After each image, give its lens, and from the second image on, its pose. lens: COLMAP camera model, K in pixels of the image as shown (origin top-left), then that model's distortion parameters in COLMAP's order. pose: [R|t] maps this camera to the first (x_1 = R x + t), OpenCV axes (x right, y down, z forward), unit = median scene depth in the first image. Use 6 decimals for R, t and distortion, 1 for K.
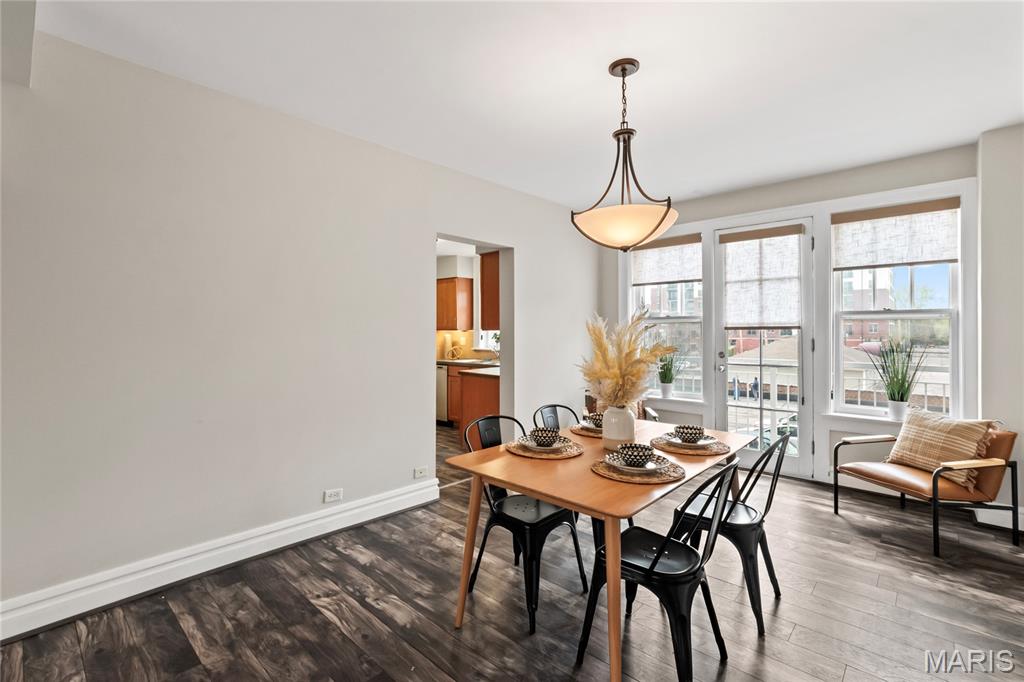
lens RADIAL K [[456.9, 0, 508.1], [0, 456.9, 330.2], [0, 0, 1]] dist [-0.000886, -0.000213]
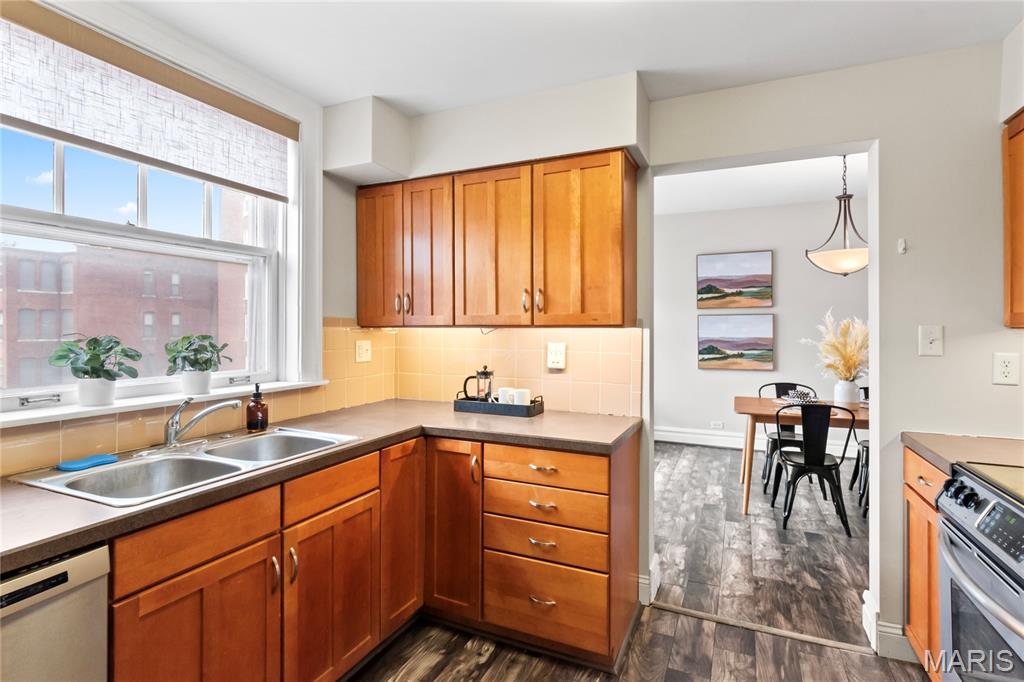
lens RADIAL K [[508.7, 0, 510.1], [0, 508.7, 327.9], [0, 0, 1]] dist [0.001019, -0.000002]
pose [[-0.322334, 0.002752, 0.946622, -0.563217], [-0.000939, 0.999994, -0.003227, 0.002876], [-0.946626, -0.001929, -0.322329, 1.492899]]
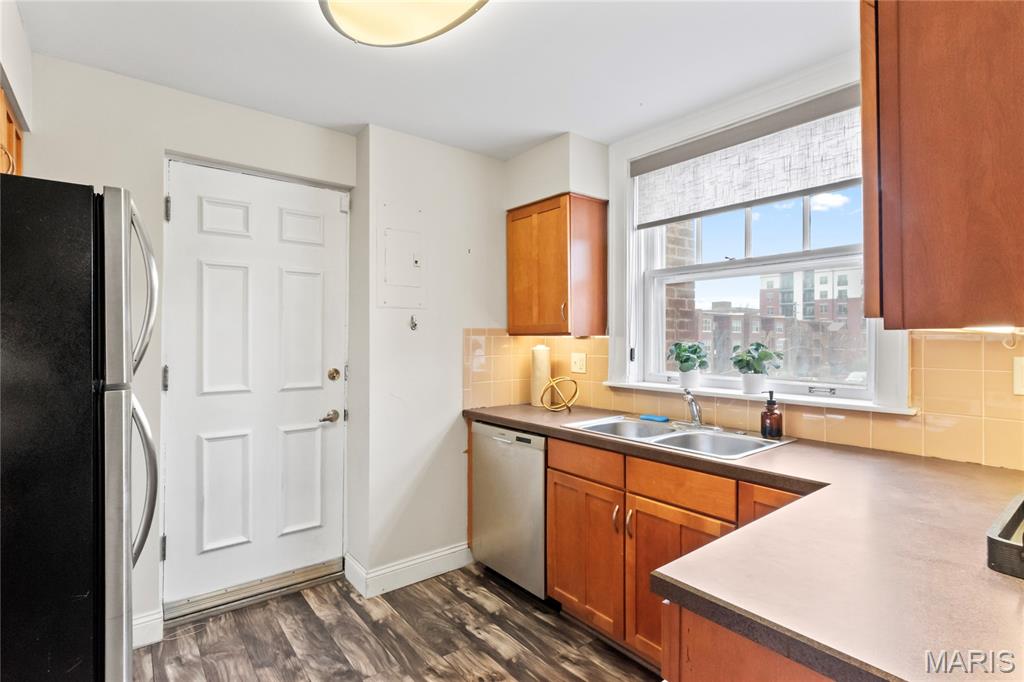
lens RADIAL K [[494.0, 0, 506.7], [0, 494.0, 337.2], [0, 0, 1]] dist [0.002180, -0.000073]
pose [[0.987199, 0.000767, -0.159490, -0.165522], [-0.001280, 0.999994, -0.003117, 0.004562], [0.159486, 0.003282, 0.987195, 1.012208]]
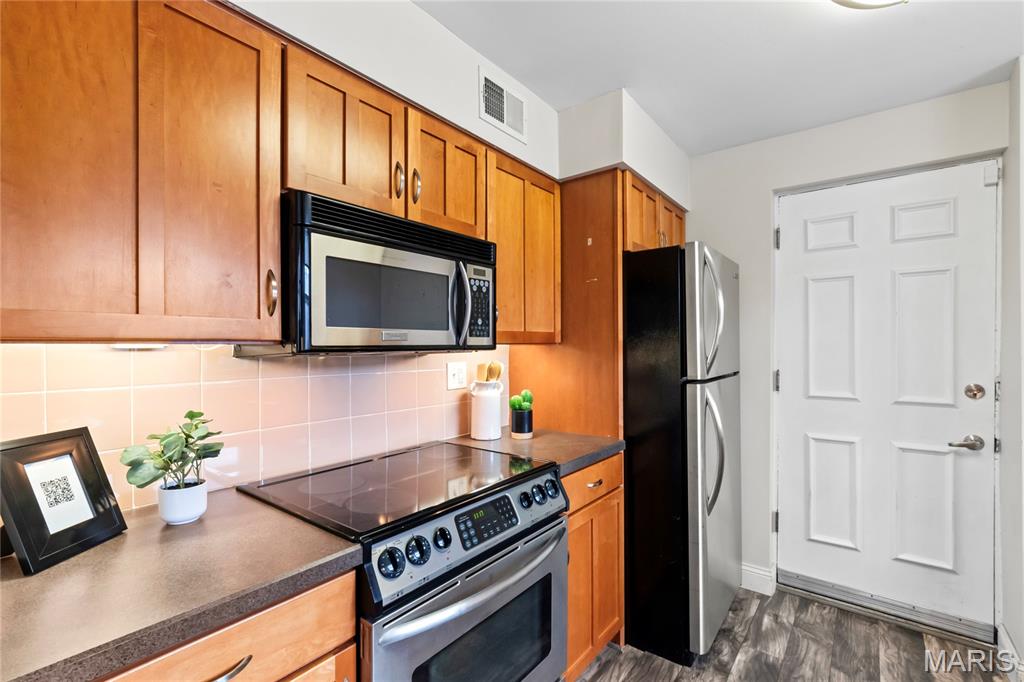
lens RADIAL K [[457.2, 0, 512.7], [0, 457.2, 349.2], [0, 0, 1]] dist [0.001209, 0.000148]
pose [[0.089384, 0.004811, -0.995986, -0.046837], [0.002125, 0.999985, 0.005021, 0.003382], [0.995995, -0.002566, 0.089372, 1.093947]]
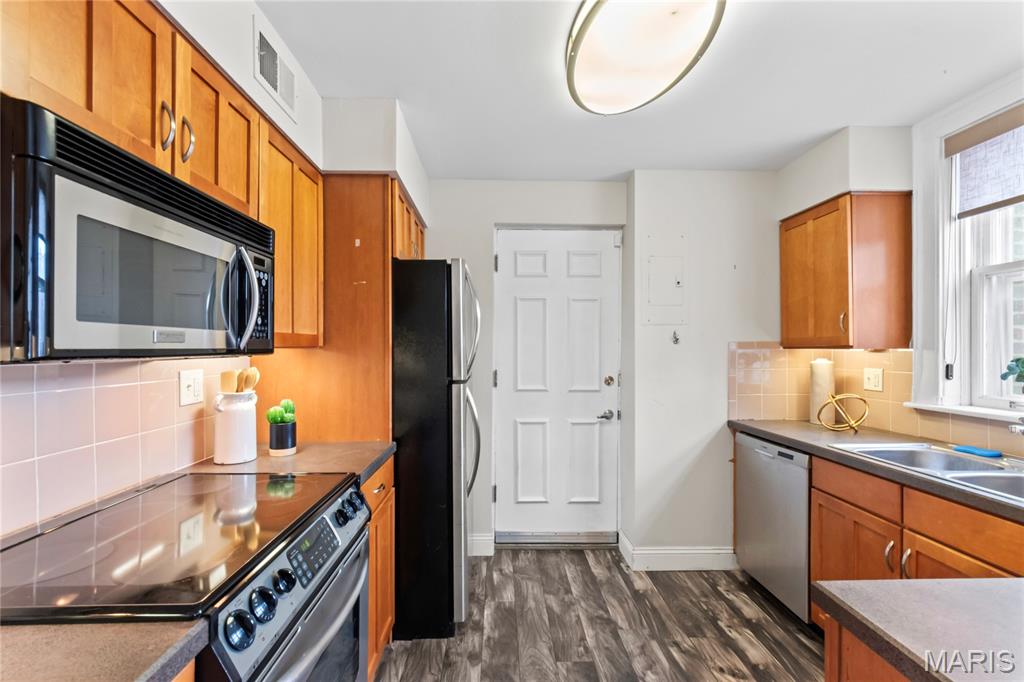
lens RADIAL K [[448.0, 0, 508.4], [0, 448.0, 351.2], [0, 0, 1]] dist [-0.001177, -0.000029]
pose [[0.699419, 0.003143, -0.714705, -0.086724], [-0.001662, 0.999995, 0.002770, 0.002235], [0.714710, -0.000750, 0.699421, 0.997435]]
